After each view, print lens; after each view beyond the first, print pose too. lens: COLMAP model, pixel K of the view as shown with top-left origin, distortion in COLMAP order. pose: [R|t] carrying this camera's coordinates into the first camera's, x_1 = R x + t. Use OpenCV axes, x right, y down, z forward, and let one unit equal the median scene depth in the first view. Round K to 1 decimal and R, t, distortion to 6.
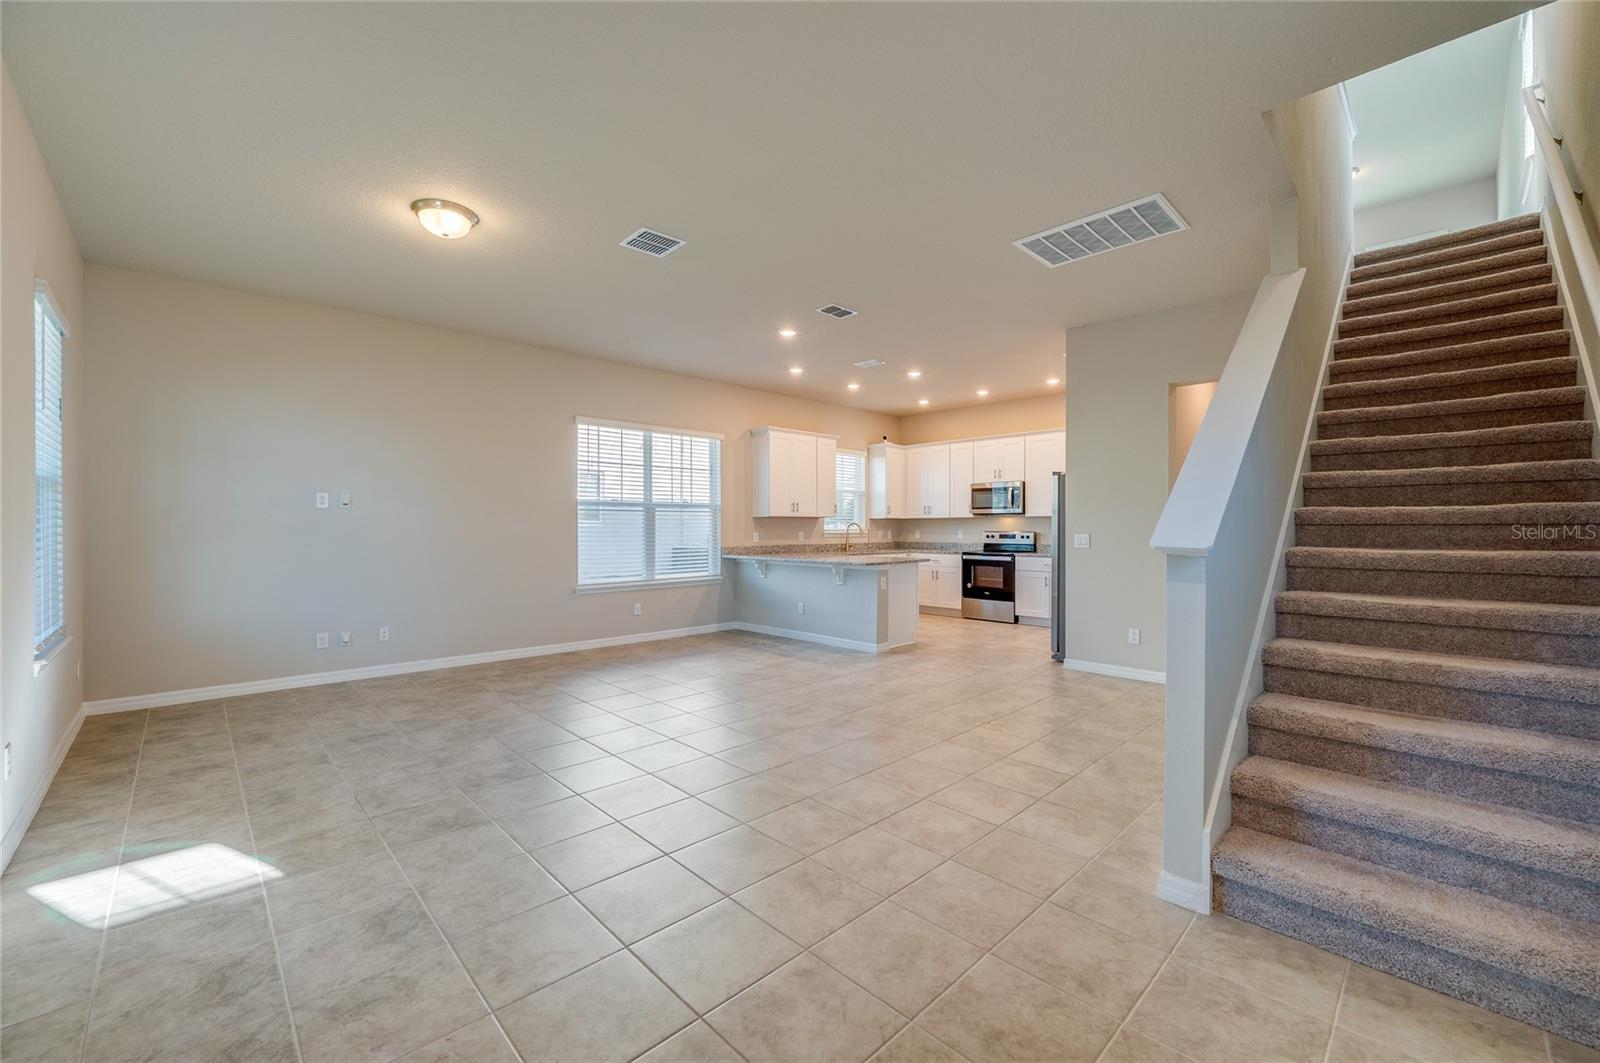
lens RADIAL K [[640.5, 0, 831.5], [0, 640.5, 534.8], [0, 0, 1]] dist [-0.018023, 0.001058]
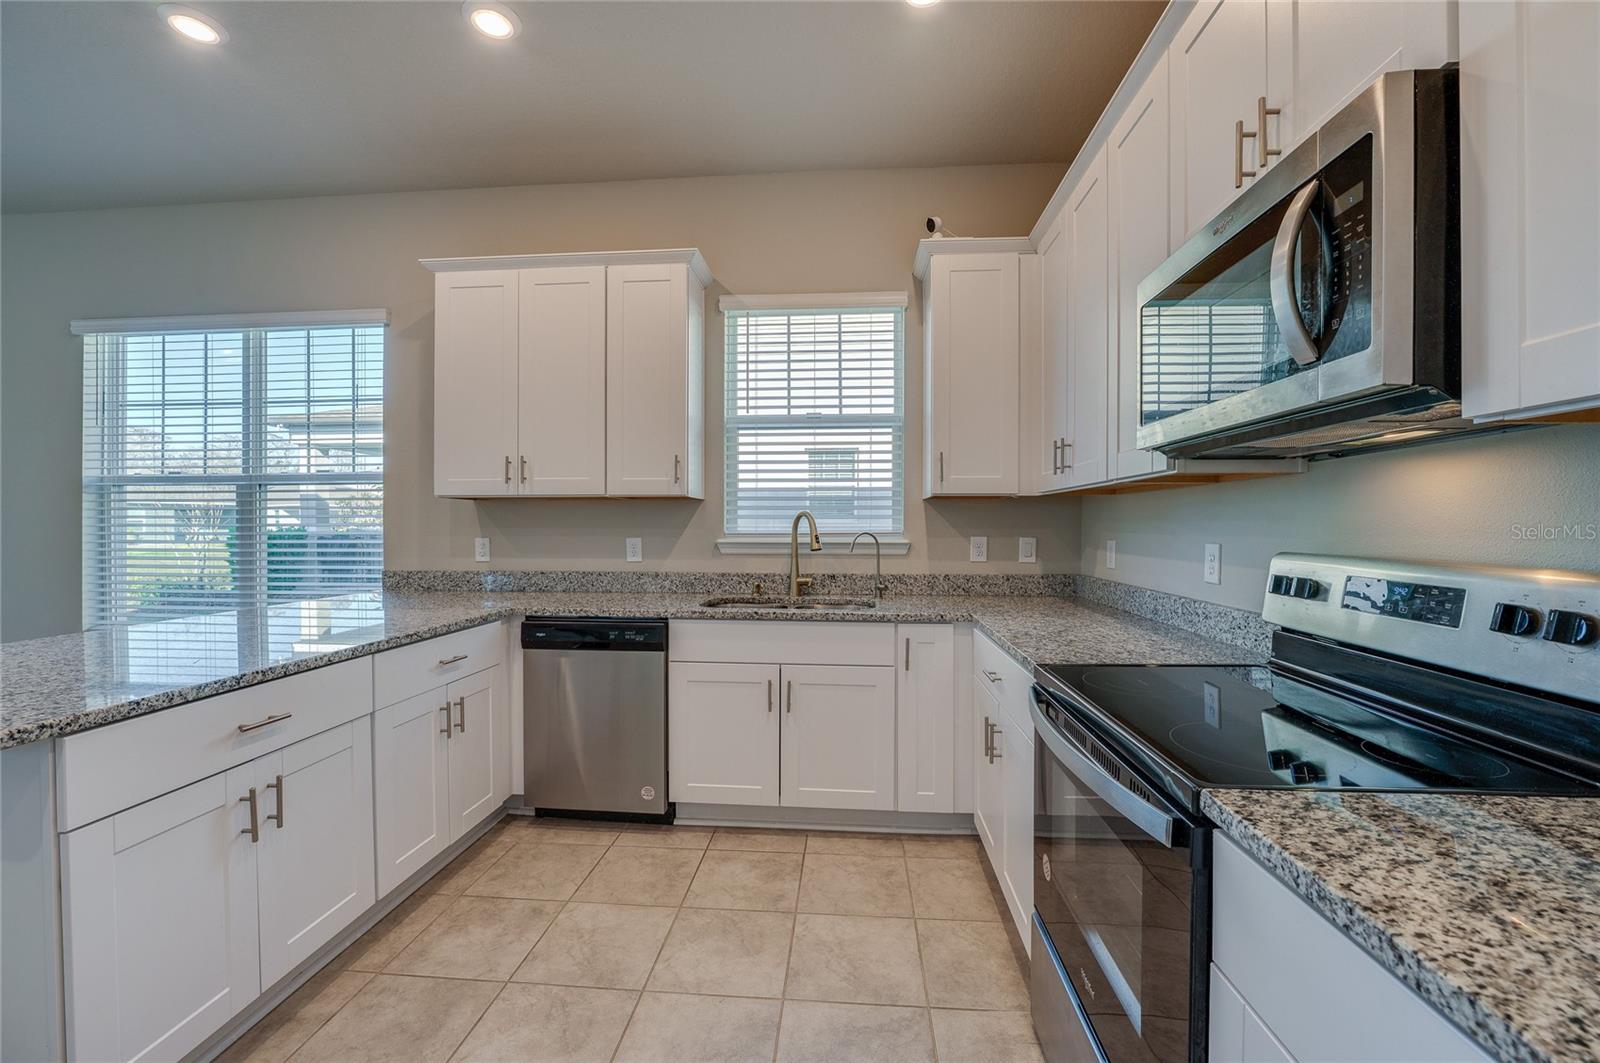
lens RADIAL K [[640.5, 0, 805.3], [0, 640.5, 539.2], [0, 0, 1]] dist [-0.018023, 0.001058]
pose [[0.637571, 0.018980, -0.770157, 0.303429], [-0.011271, 0.999819, 0.015309, -0.010885], [0.770309, -0.001080, 0.637670, 0.843927]]
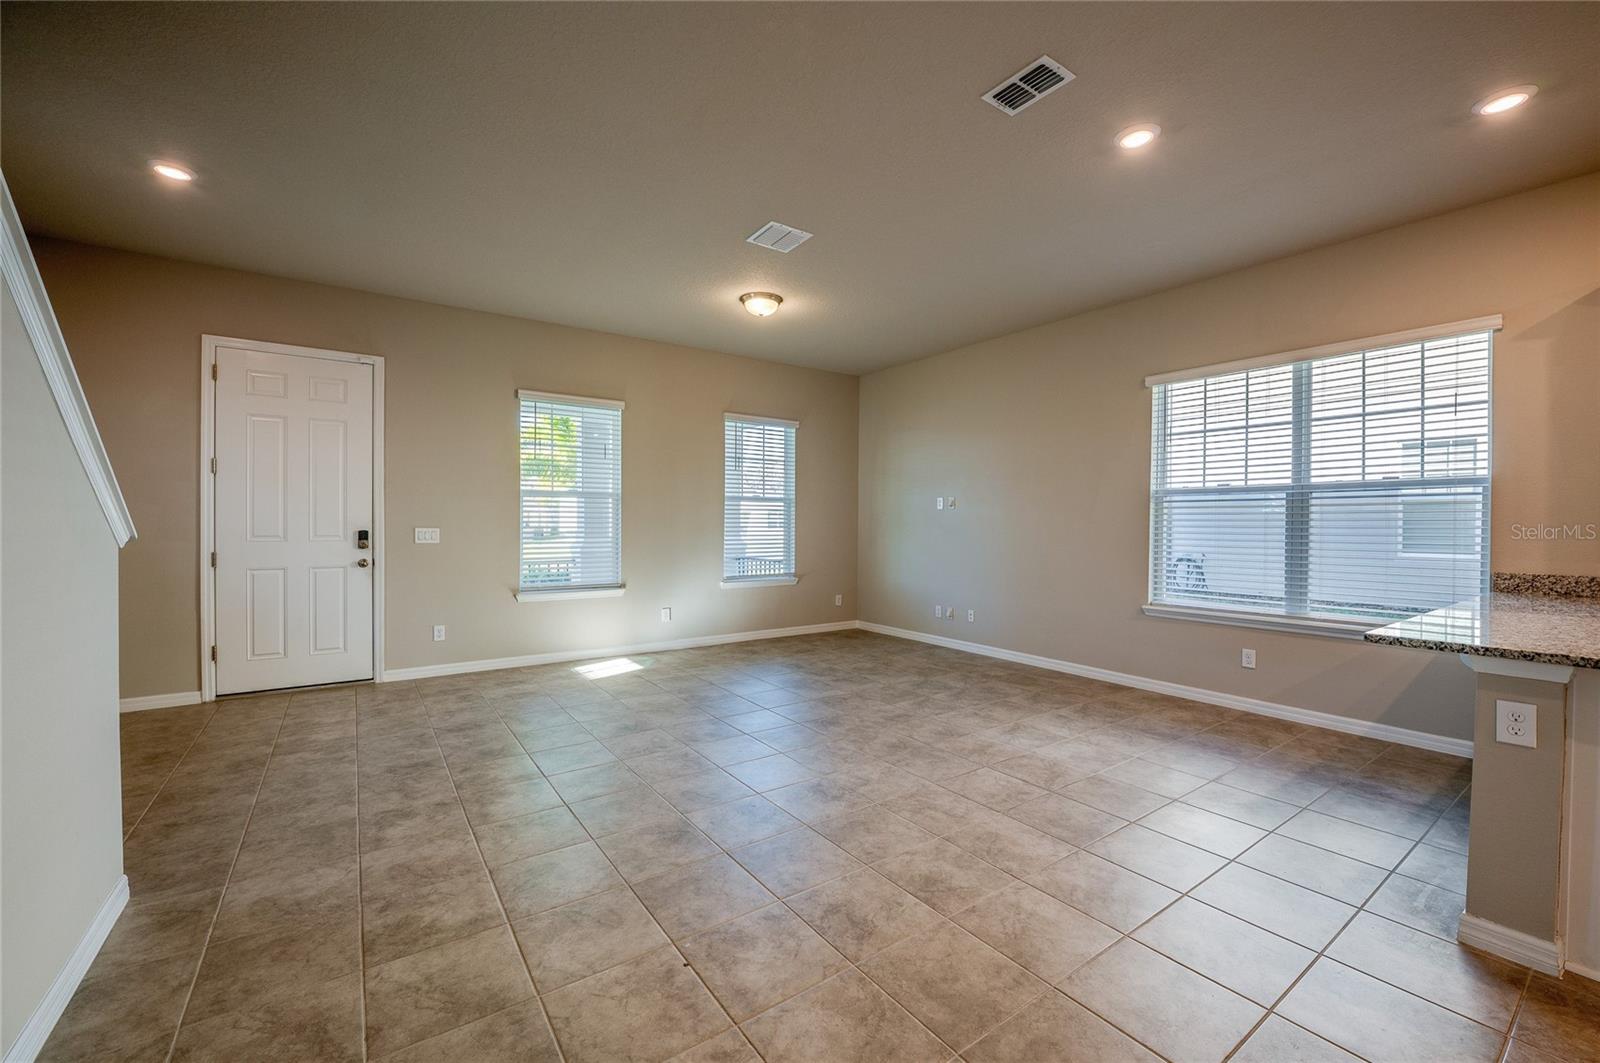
lens RADIAL K [[640.5, 0, 782.7], [0, 640.5, 533.9], [0, 0, 1]] dist [-0.018023, 0.001058]
pose [[-0.202492, 0.014587, -0.979175, 0.311970], [-0.017433, 0.999677, 0.018498, -0.006412], [0.979129, 0.020816, -0.202172, 0.542890]]
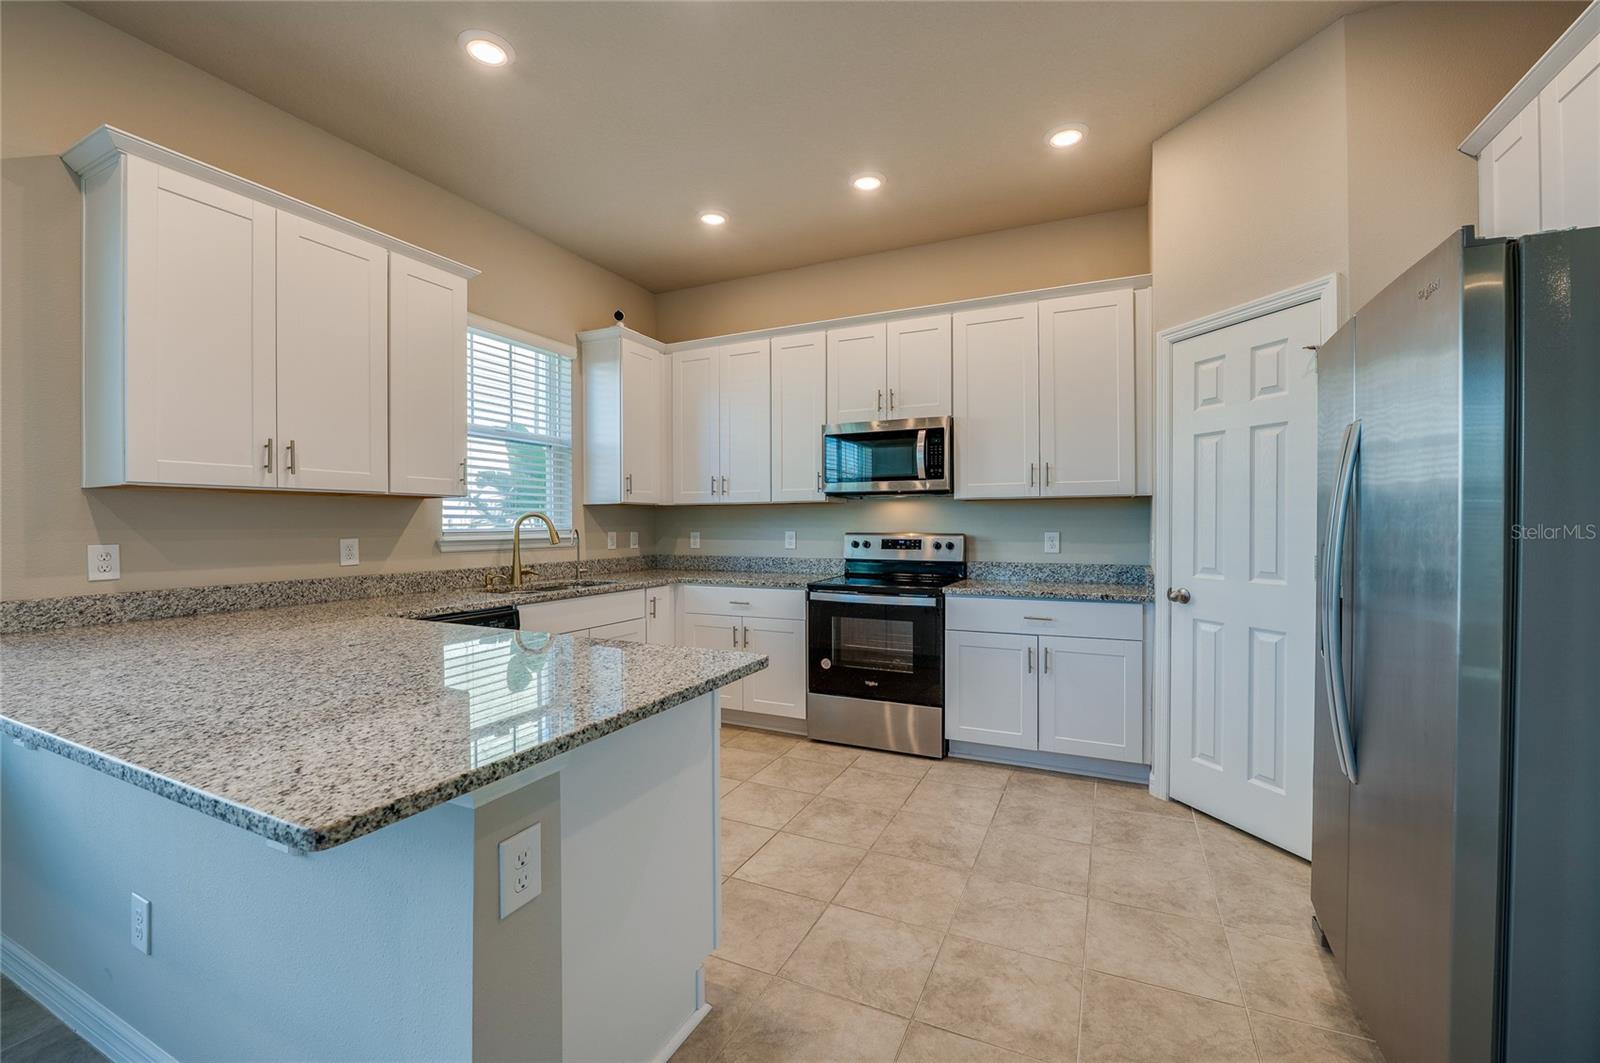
lens RADIAL K [[640.5, 0, 819.7], [0, 640.5, 529.2], [0, 0, 1]] dist [-0.018023, 0.001058]
pose [[0.941986, -0.005074, 0.335613, 0.072689], [0.006823, 0.999969, -0.004034, -0.006719], [-0.335582, 0.006090, 0.941991, 0.610034]]
